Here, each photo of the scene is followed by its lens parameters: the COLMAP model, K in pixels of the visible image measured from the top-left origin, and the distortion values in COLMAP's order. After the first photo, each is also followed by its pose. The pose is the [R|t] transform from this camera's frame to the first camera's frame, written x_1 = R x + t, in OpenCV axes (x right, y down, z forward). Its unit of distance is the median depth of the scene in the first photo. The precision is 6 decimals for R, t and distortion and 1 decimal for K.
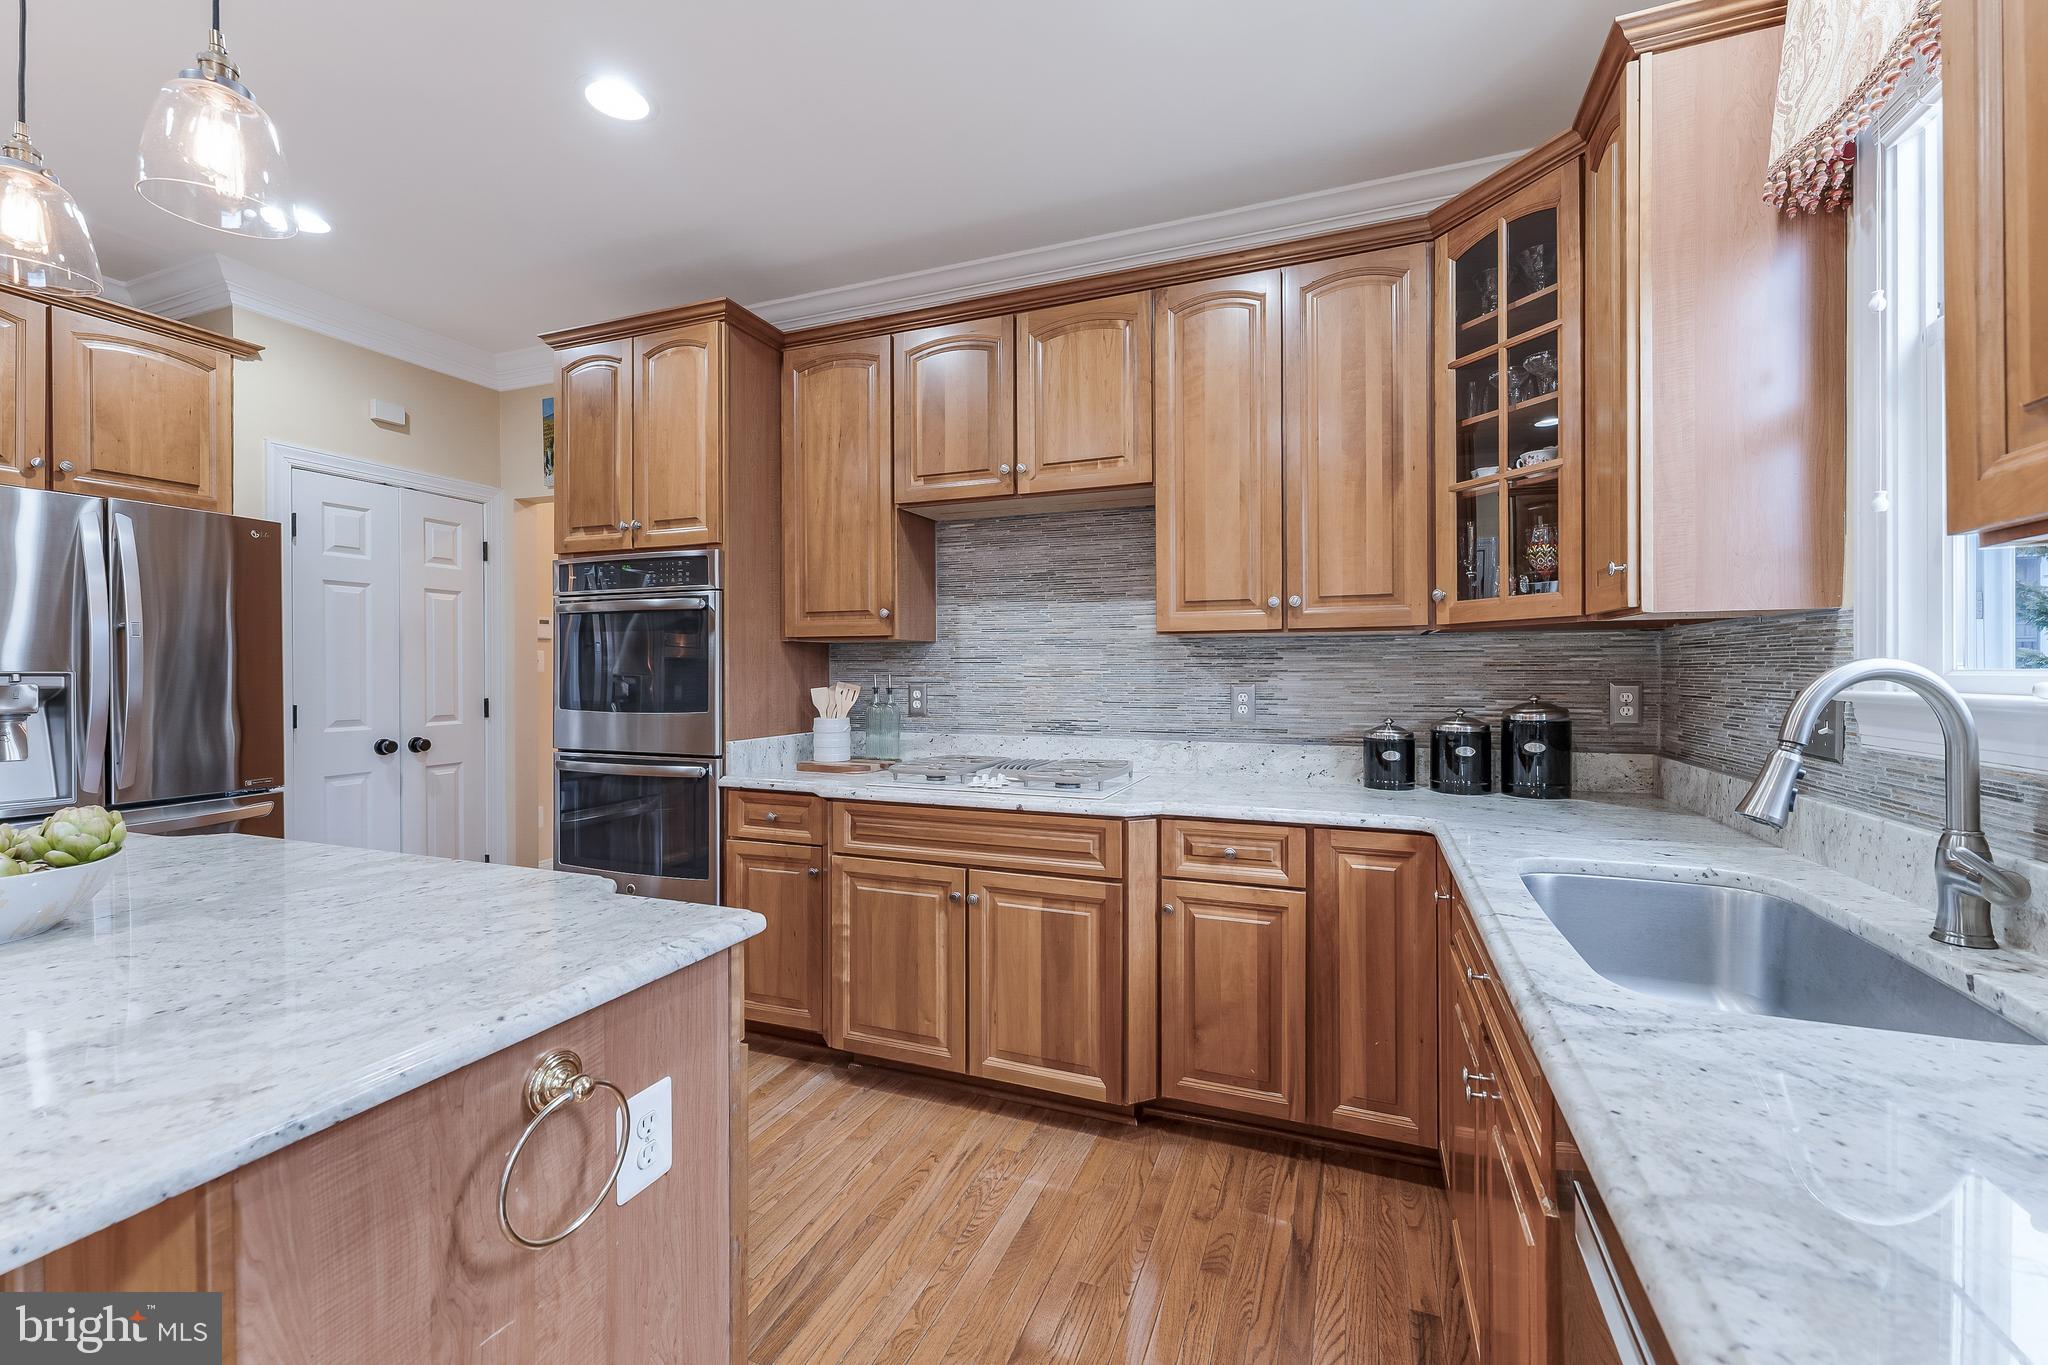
lens RADIAL K [[828.6, 0, 1032.5], [0, 828.6, 675.8], [0, 0, 1]] dist [0.001567, -0.000692]
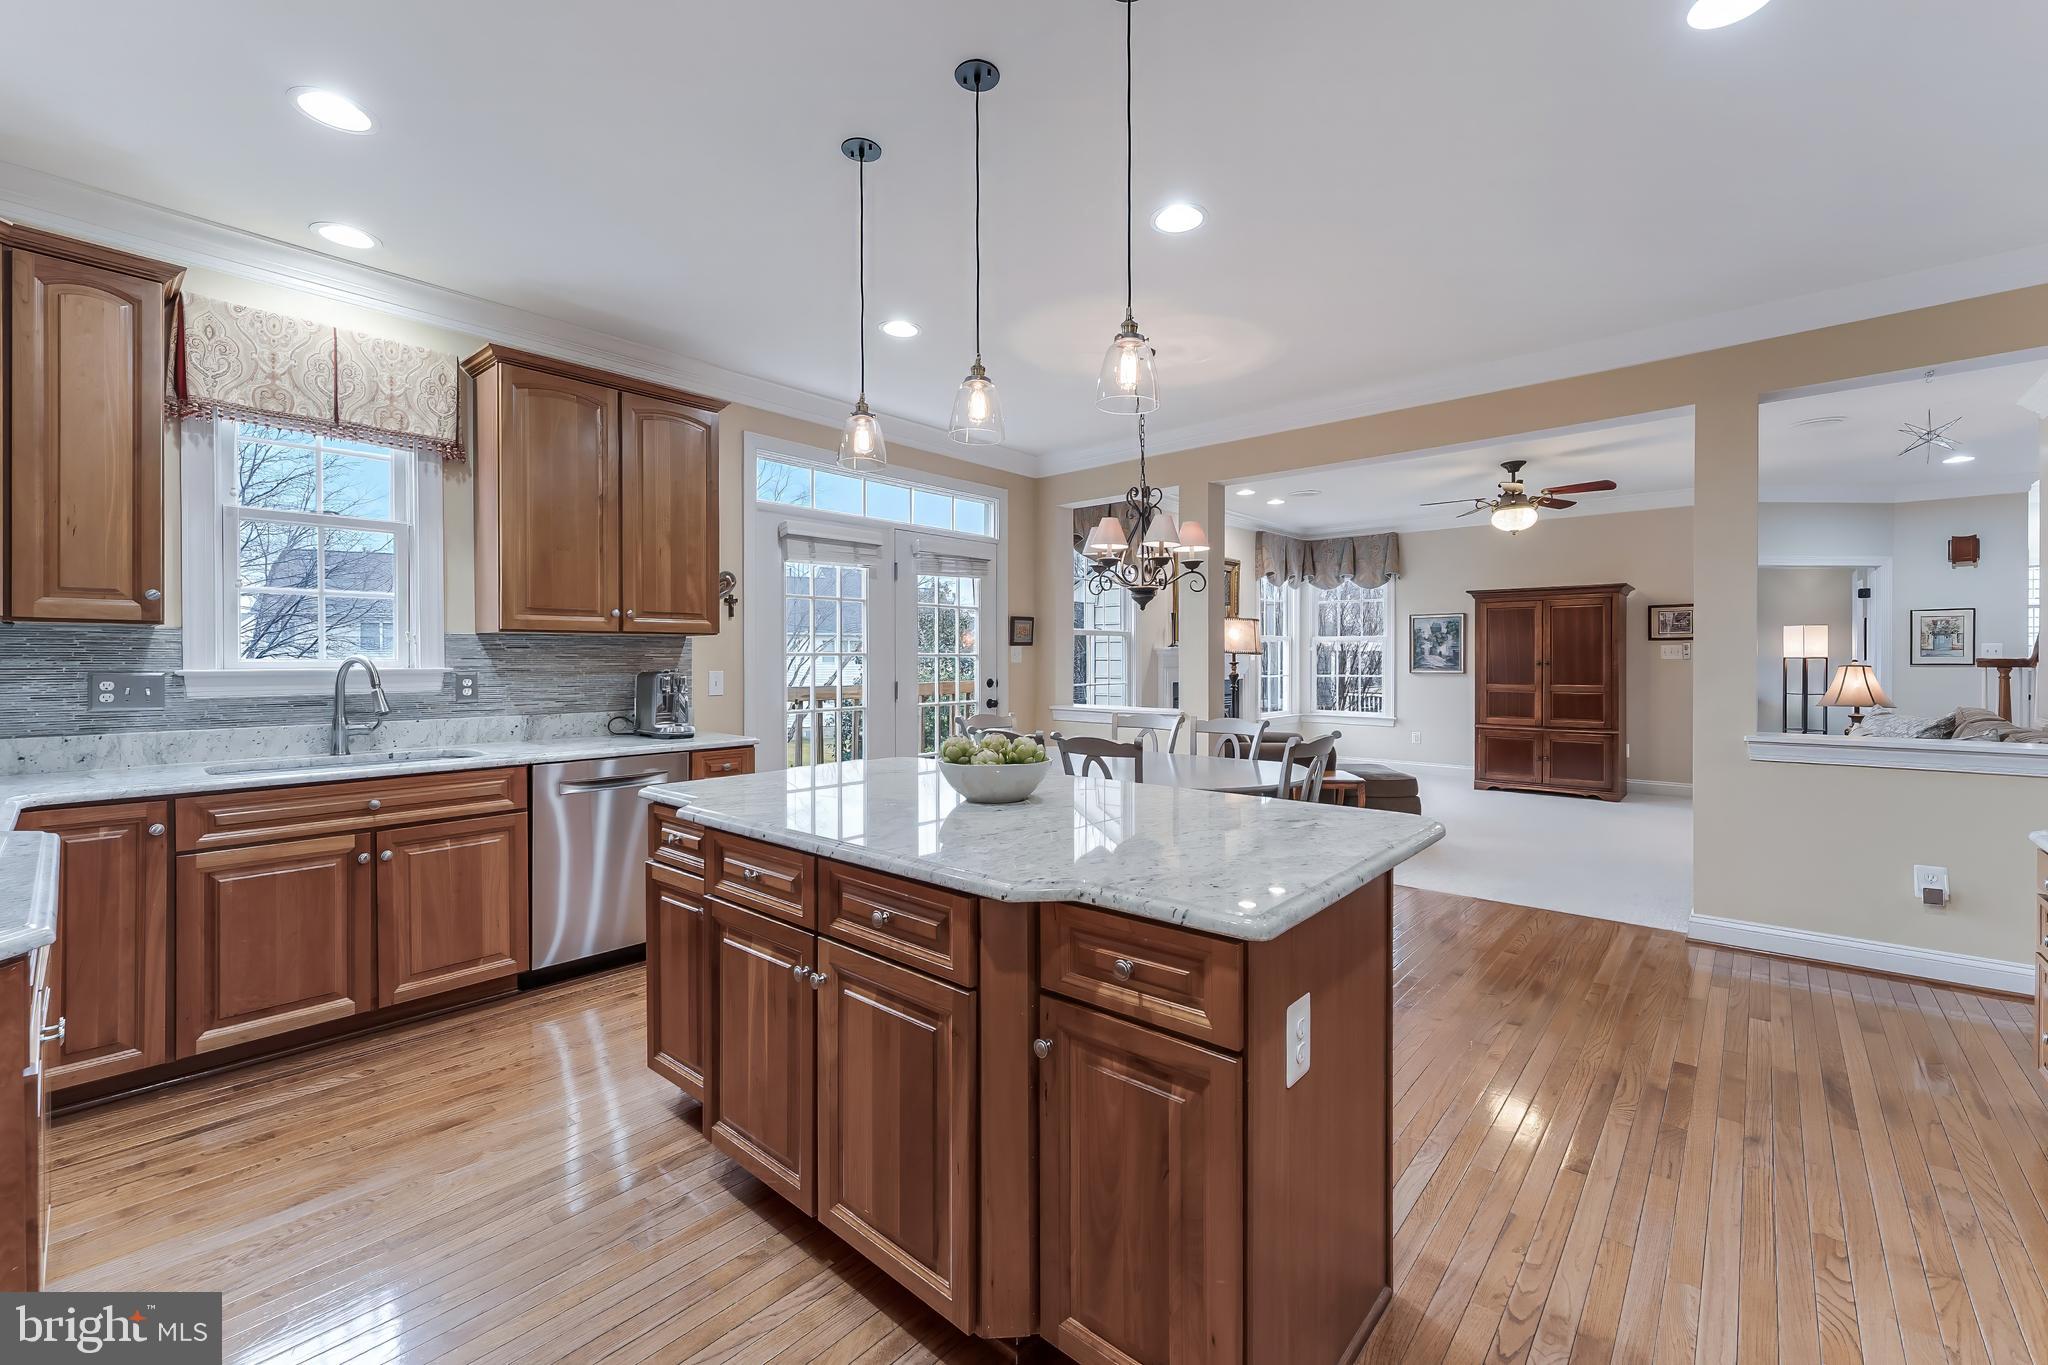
lens RADIAL K [[828.6, 0, 1036.9], [0, 828.6, 662.1], [0, 0, 1]] dist [0.001567, -0.000692]
pose [[-0.940533, -0.000521, 0.339703, -0.880227], [0.003309, 0.999937, 0.010695, -0.009299], [-0.339688, 0.011183, -0.940472, 1.198477]]
